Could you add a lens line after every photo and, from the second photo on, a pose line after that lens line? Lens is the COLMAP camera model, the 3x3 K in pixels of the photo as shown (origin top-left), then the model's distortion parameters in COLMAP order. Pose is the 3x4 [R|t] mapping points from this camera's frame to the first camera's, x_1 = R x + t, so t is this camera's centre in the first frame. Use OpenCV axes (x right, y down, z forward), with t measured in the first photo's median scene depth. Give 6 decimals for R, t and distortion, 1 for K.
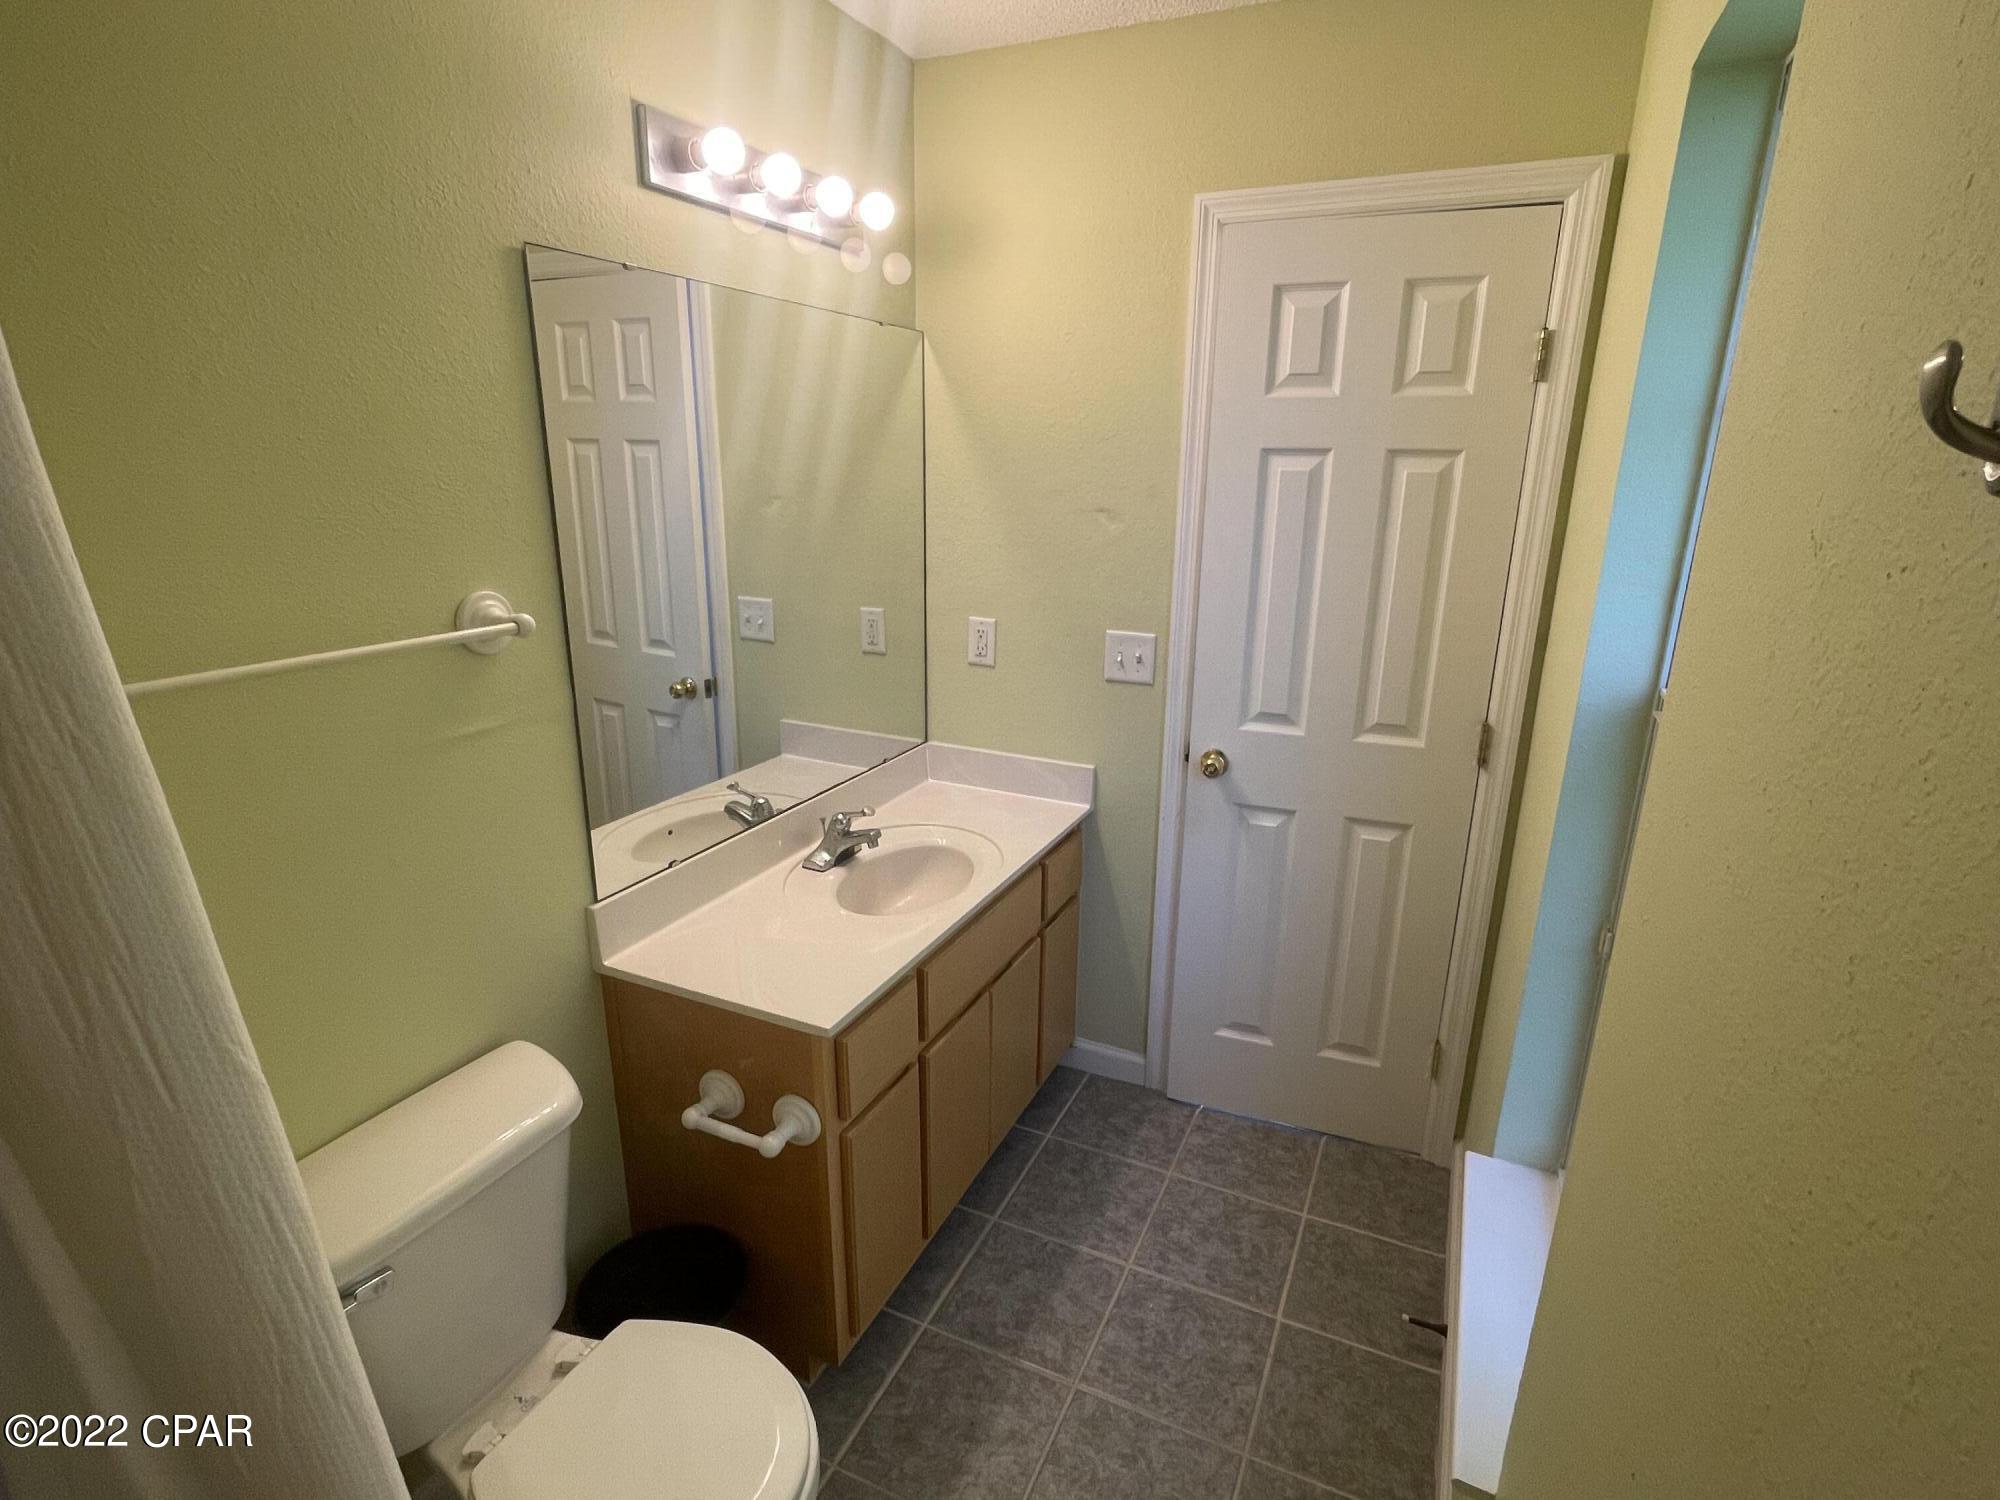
lens RADIAL K [[998.7, 0, 1001.9], [0, 998.7, 753.9], [0, 0, 1]] dist [-0.015418, -0.000240]
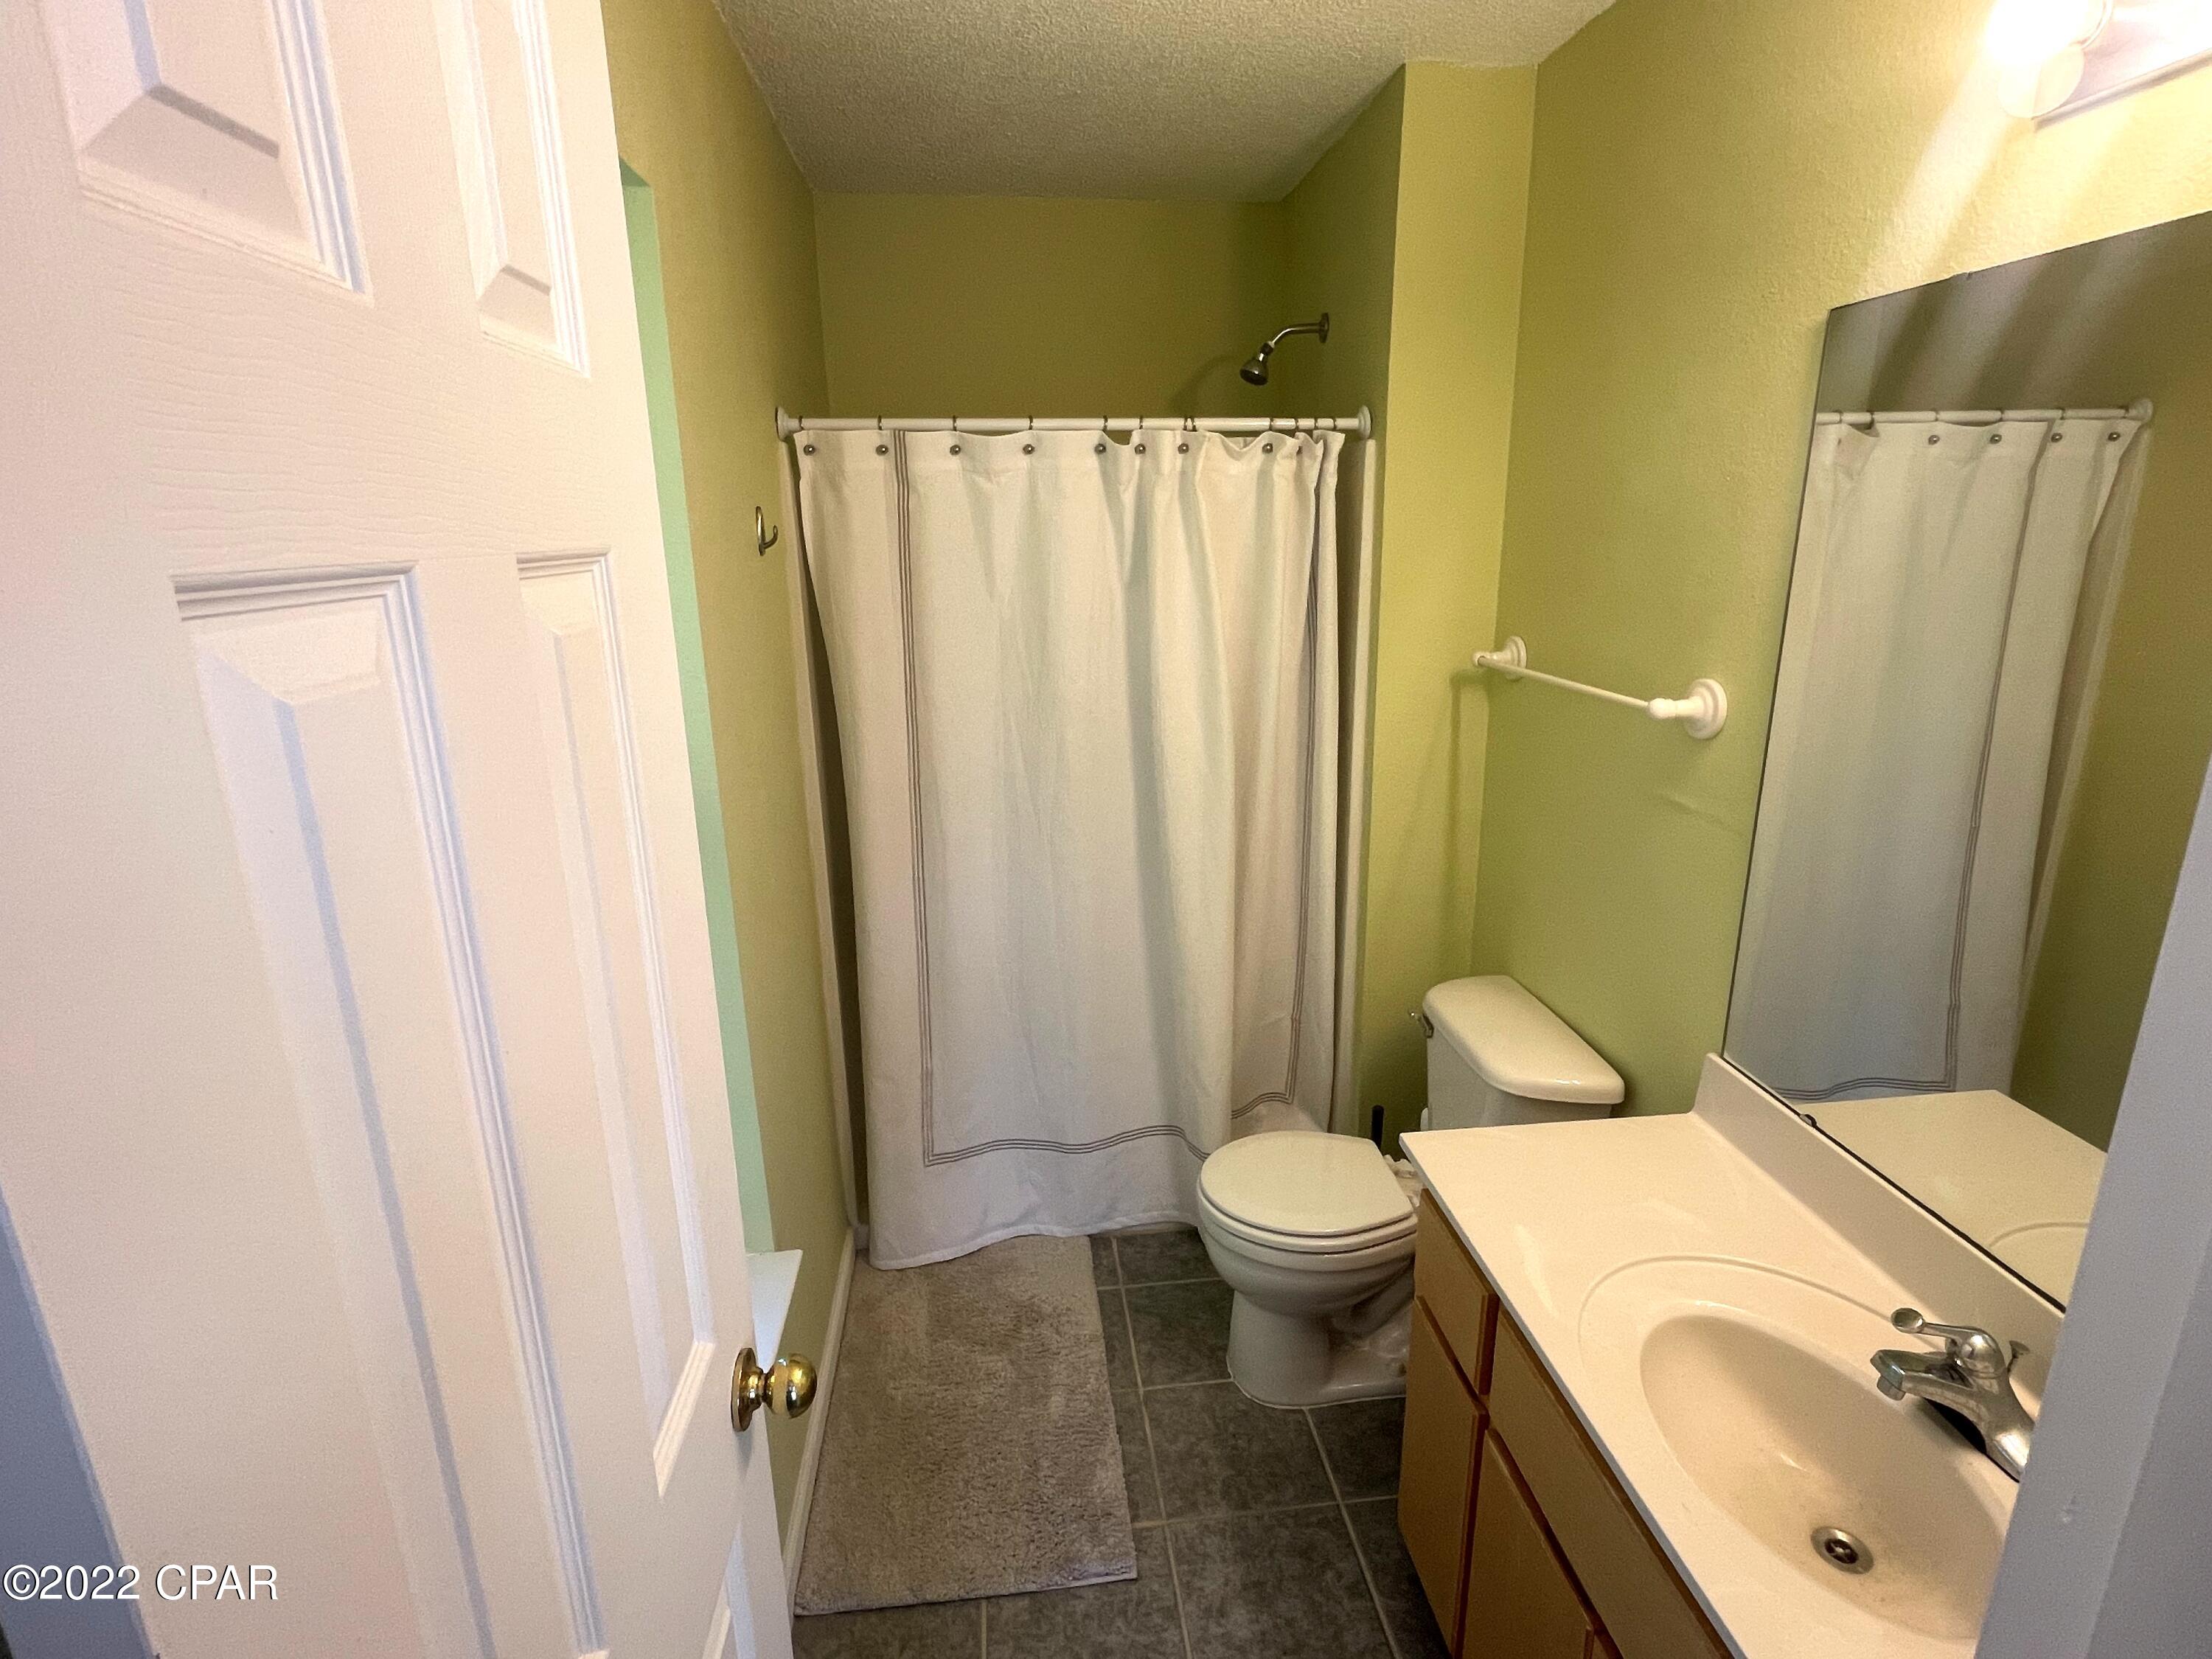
lens RADIAL K [[1104.6, 0, 1109.6], [0, 1104.6, 831.4], [0, 0, 1]] dist [-0.015418, -0.000240]
pose [[-0.857840, 0.140698, -0.494282, 0.512828], [-0.136952, 0.864428, 0.483744, -0.424093], [0.495333, 0.482667, -0.722272, 1.369075]]
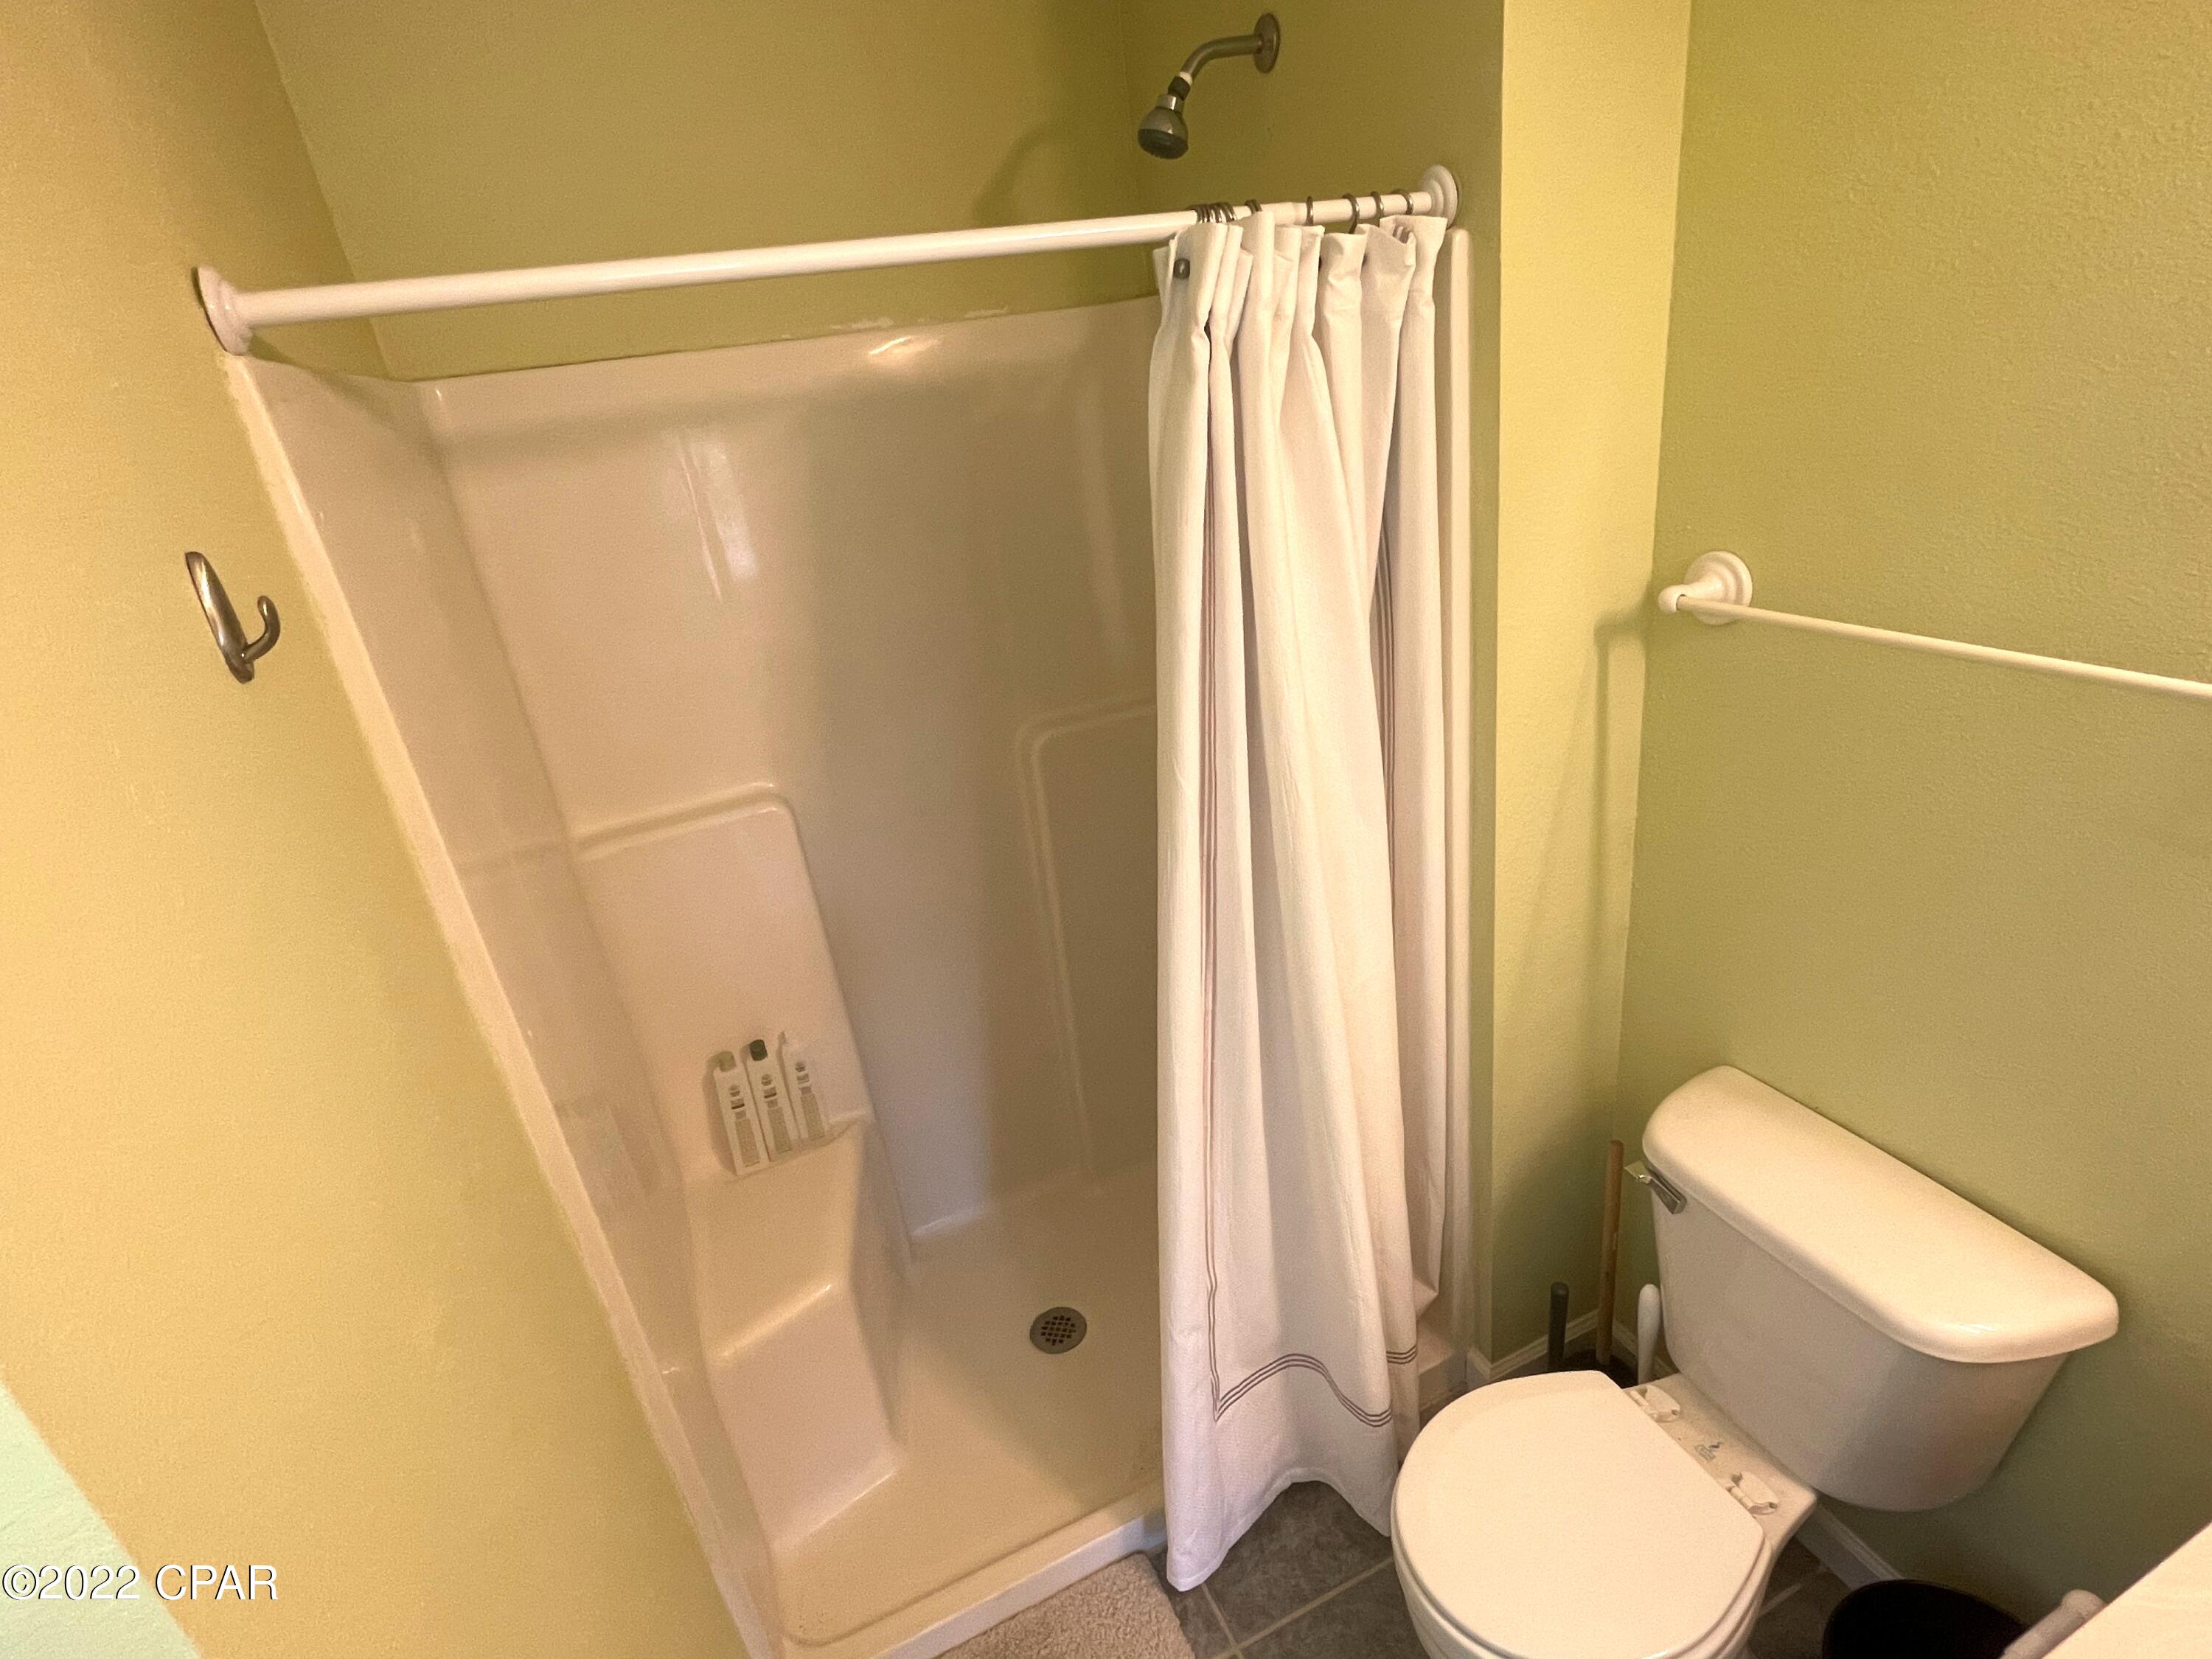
lens RADIAL K [[1104.6, 0, 1106.6], [0, 1104.6, 817.9], [0, 0, 1]] dist [-0.015418, -0.000240]
pose [[-0.656406, 0.359772, -0.663095, 0.299519], [-0.099278, 0.830123, 0.548671, -0.289784], [0.747847, 0.425981, -0.509180, 0.717442]]
